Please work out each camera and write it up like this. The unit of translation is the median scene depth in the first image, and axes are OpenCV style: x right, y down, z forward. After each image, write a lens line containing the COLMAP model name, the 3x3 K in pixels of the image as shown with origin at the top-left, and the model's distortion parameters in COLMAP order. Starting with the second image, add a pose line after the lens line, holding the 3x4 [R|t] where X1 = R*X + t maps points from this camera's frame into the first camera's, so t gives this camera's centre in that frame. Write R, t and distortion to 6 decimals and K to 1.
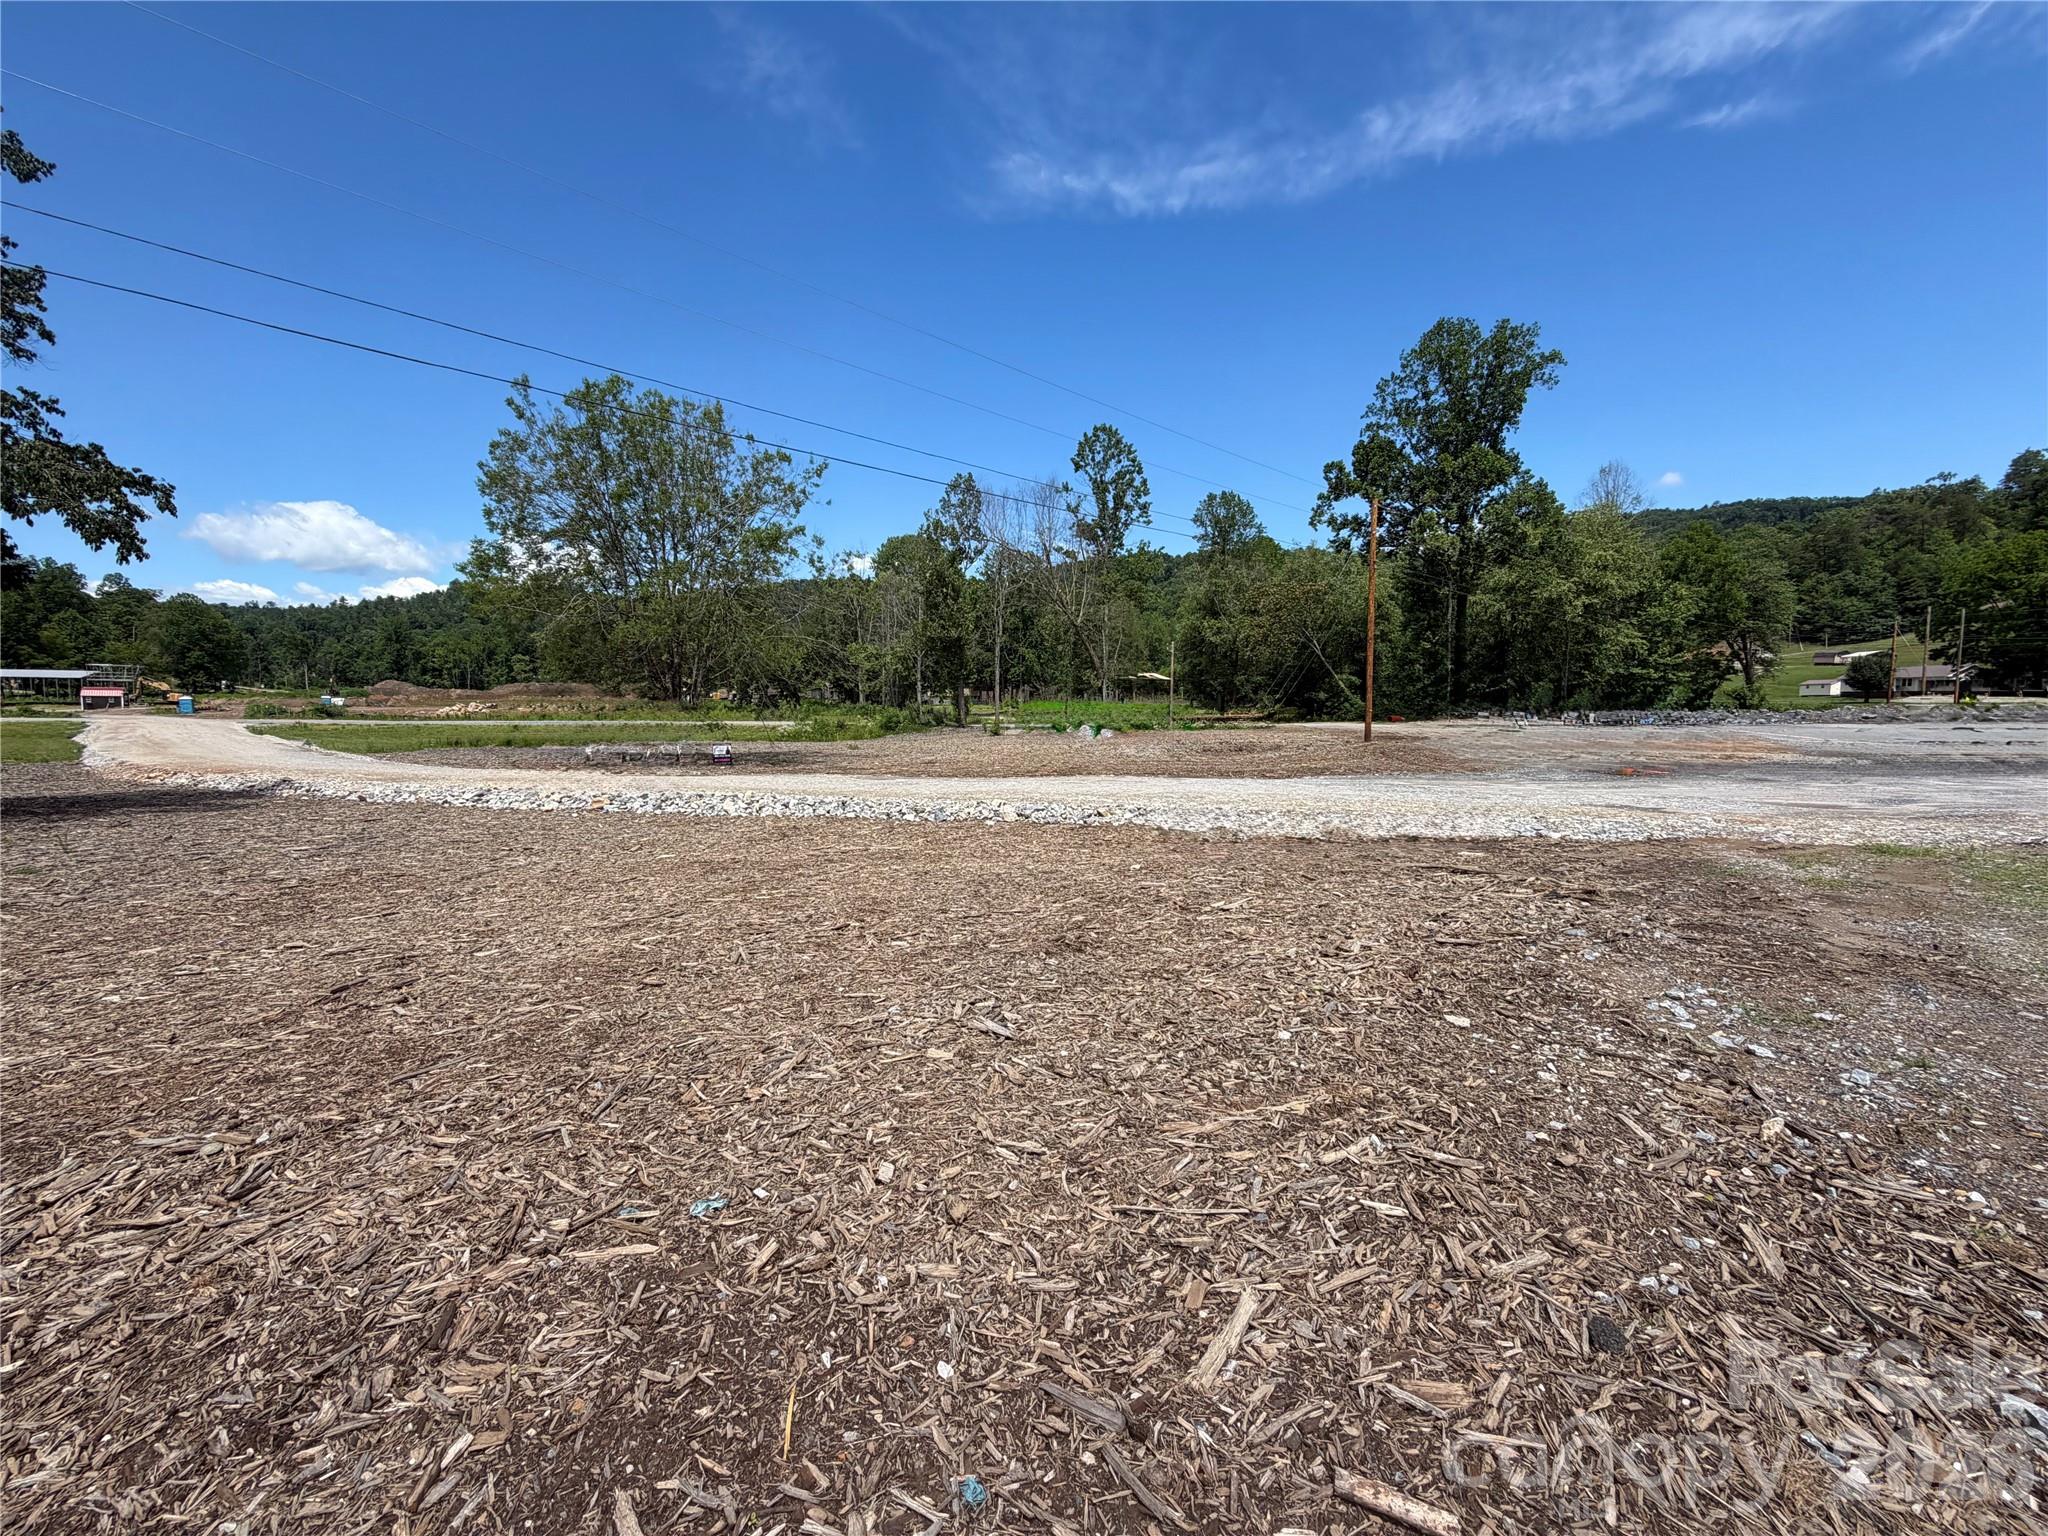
lens RADIAL K [[817.3, 0, 1023.2], [0, 817.3, 762.8], [0, 0, 1]] dist [0.000988, -0.000517]
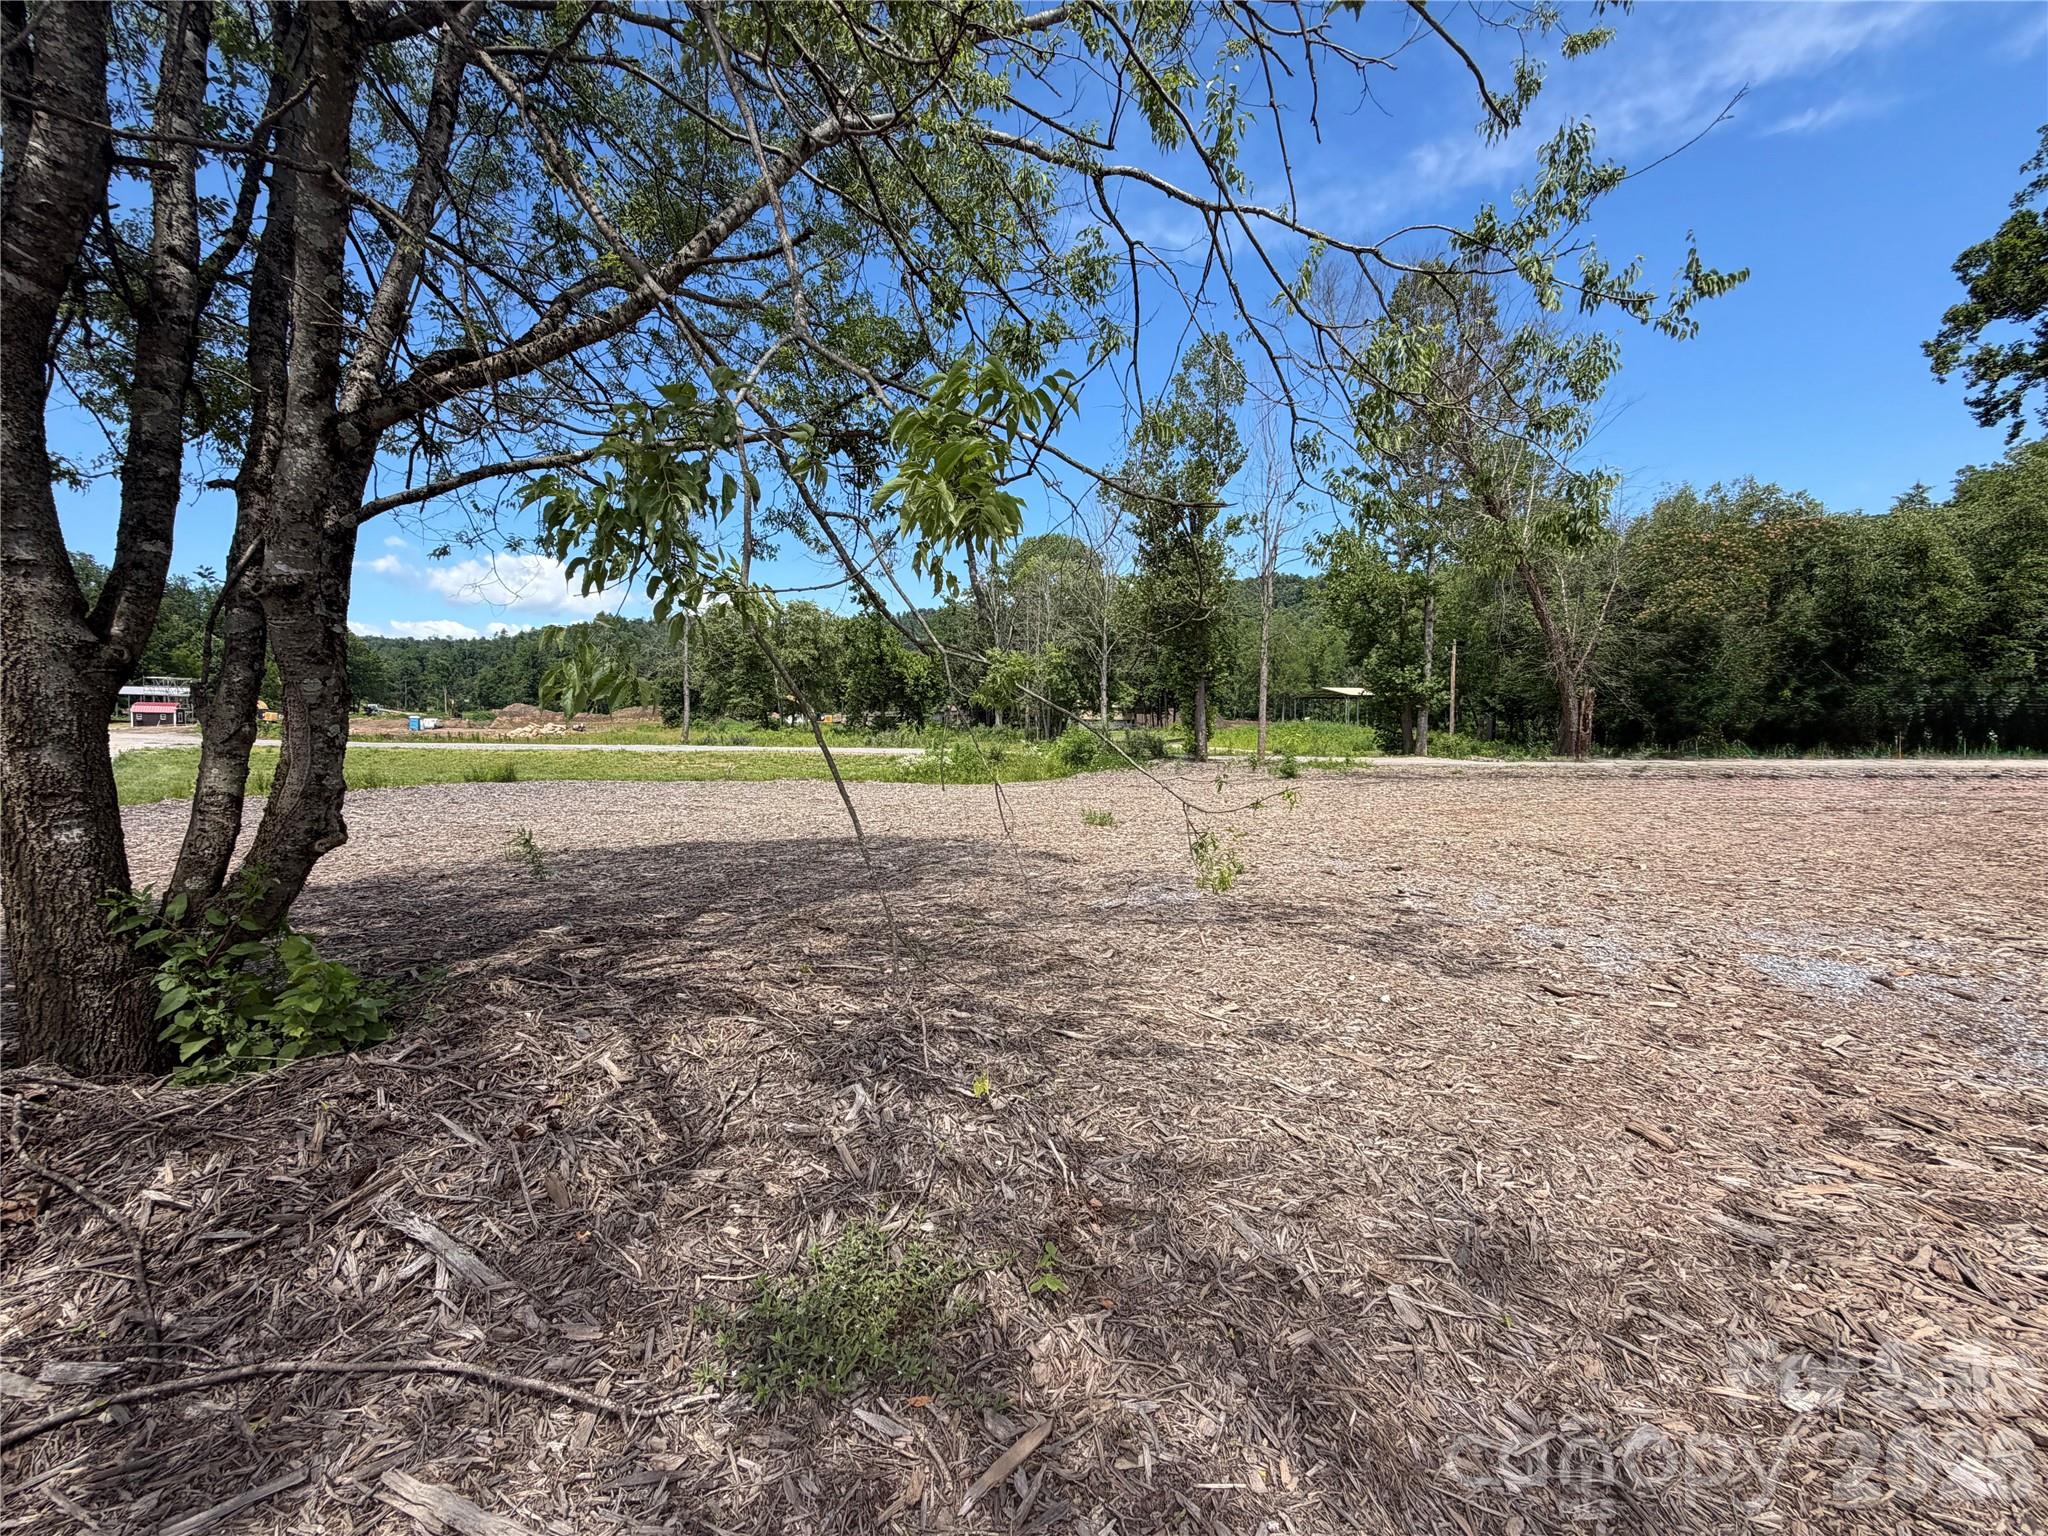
lens RADIAL K [[817.3, 0, 1017.7], [0, 817.3, 770.3], [0, 0, 1]] dist [0.000988, -0.000517]
pose [[0.990179, 0.013776, -0.139124, -0.387142], [-0.017400, 0.999539, -0.024863, -0.062372], [0.138717, 0.027040, 0.989963, 1.232600]]
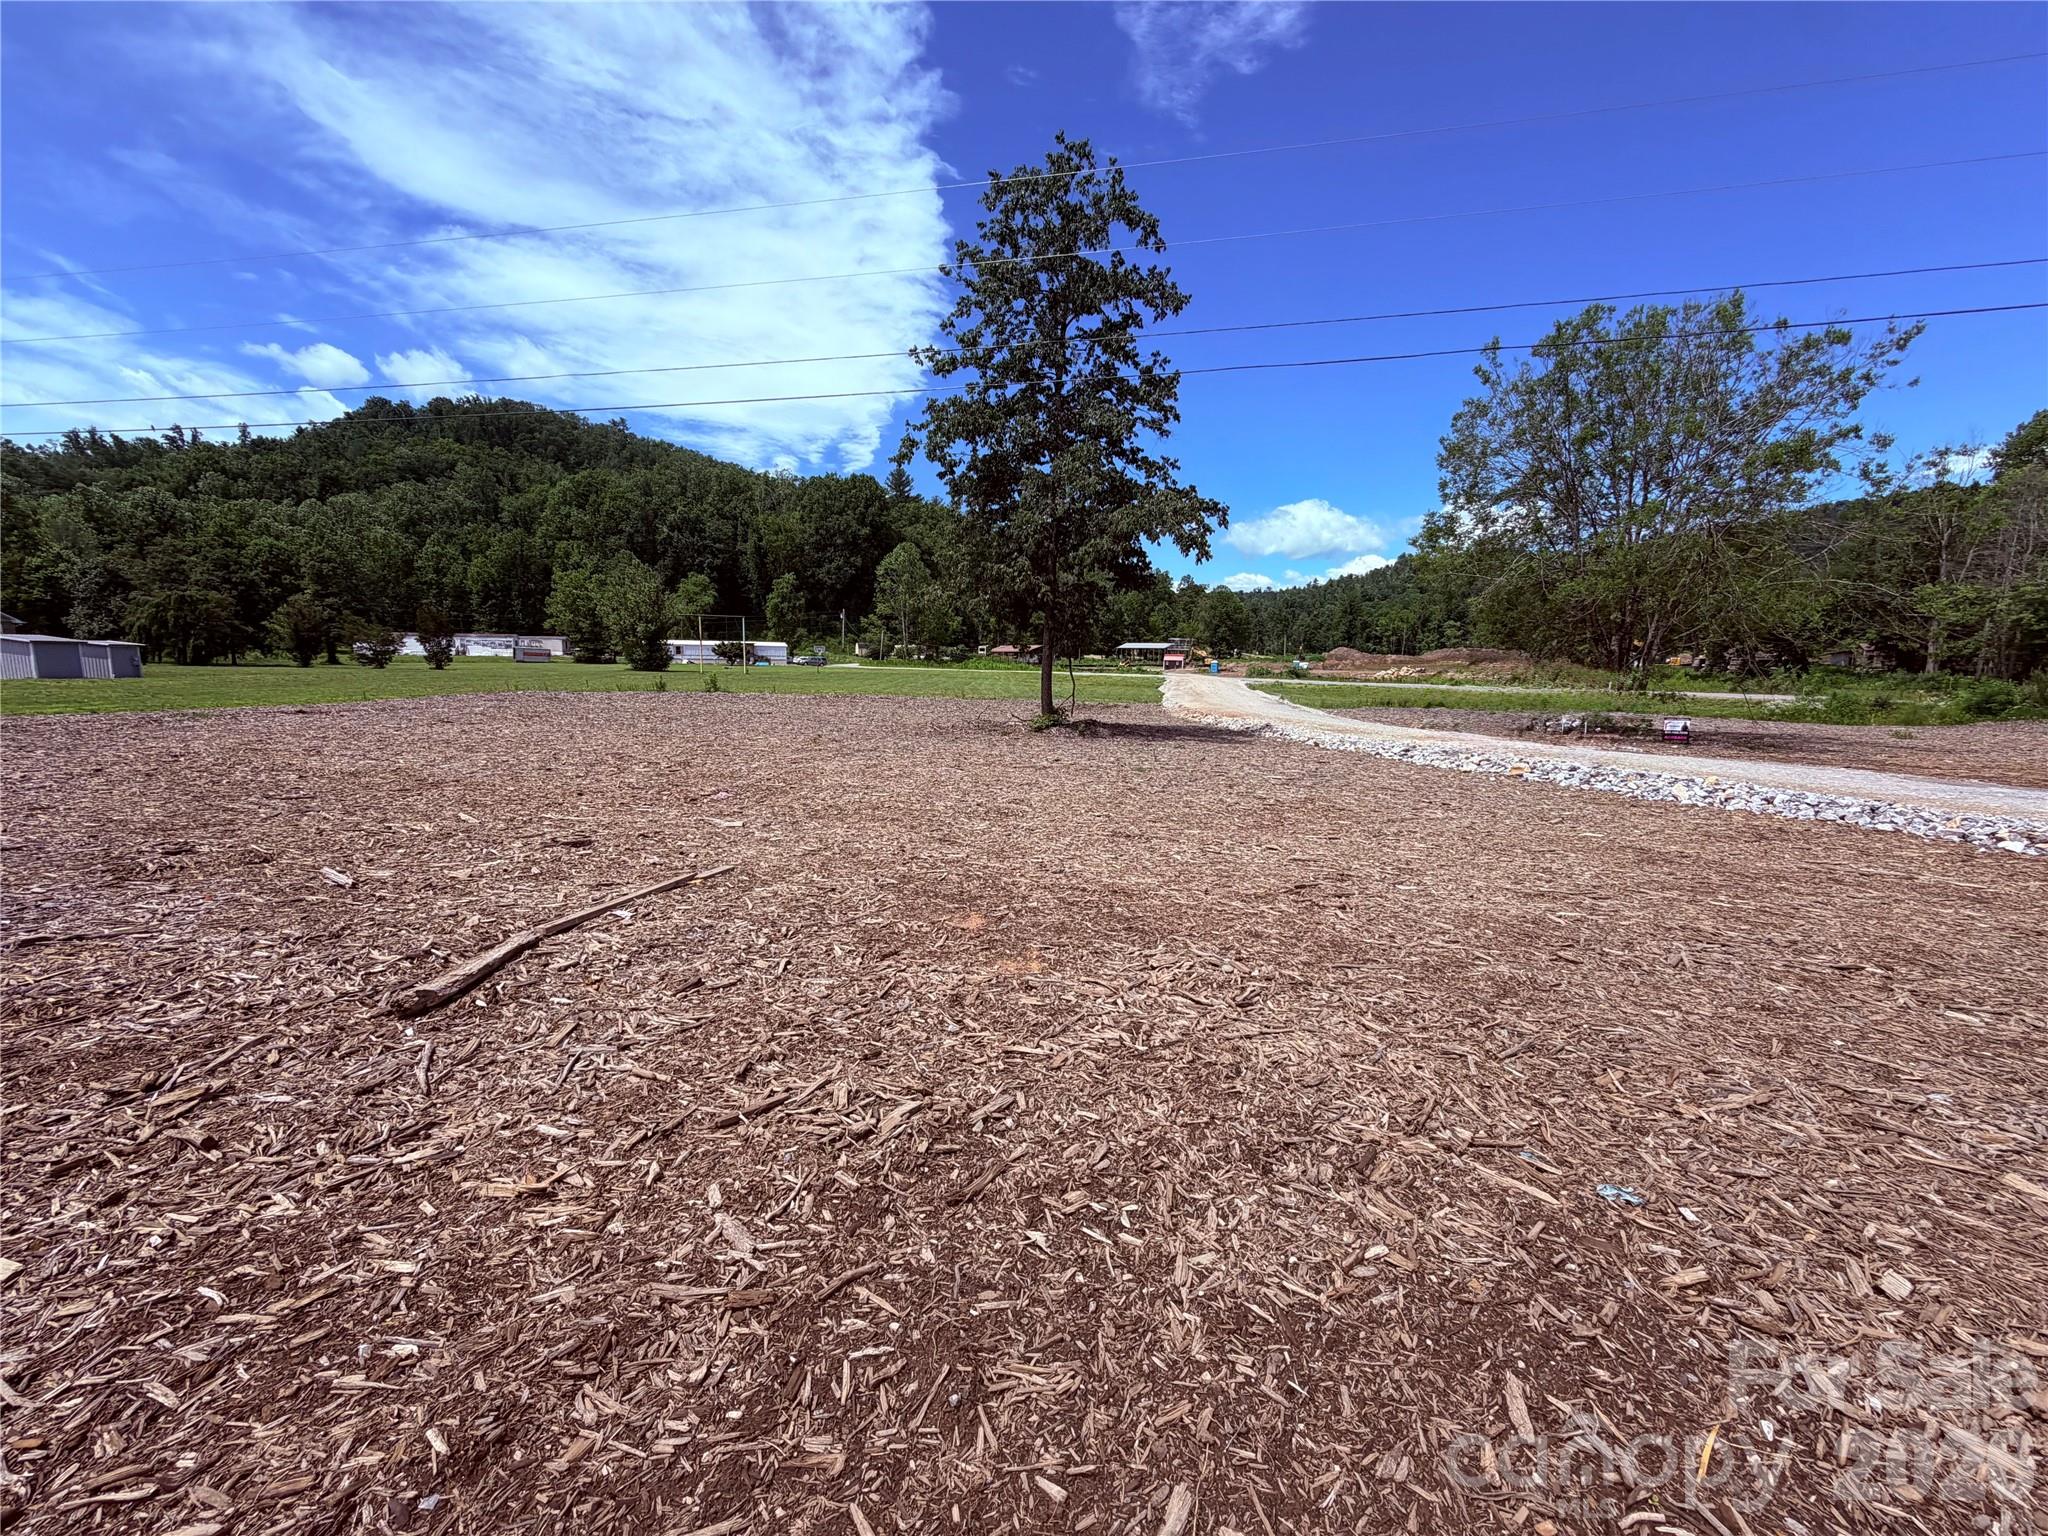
lens RADIAL K [[817.3, 0, 1015.4], [0, 817.3, 766.2], [0, 0, 1]] dist [0.000988, -0.000517]
pose [[0.512947, 0.112356, -0.851035, 0.000457], [-0.073320, 0.993509, 0.086973, 0.004651], [0.855283, 0.017786, 0.517856, -0.017168]]
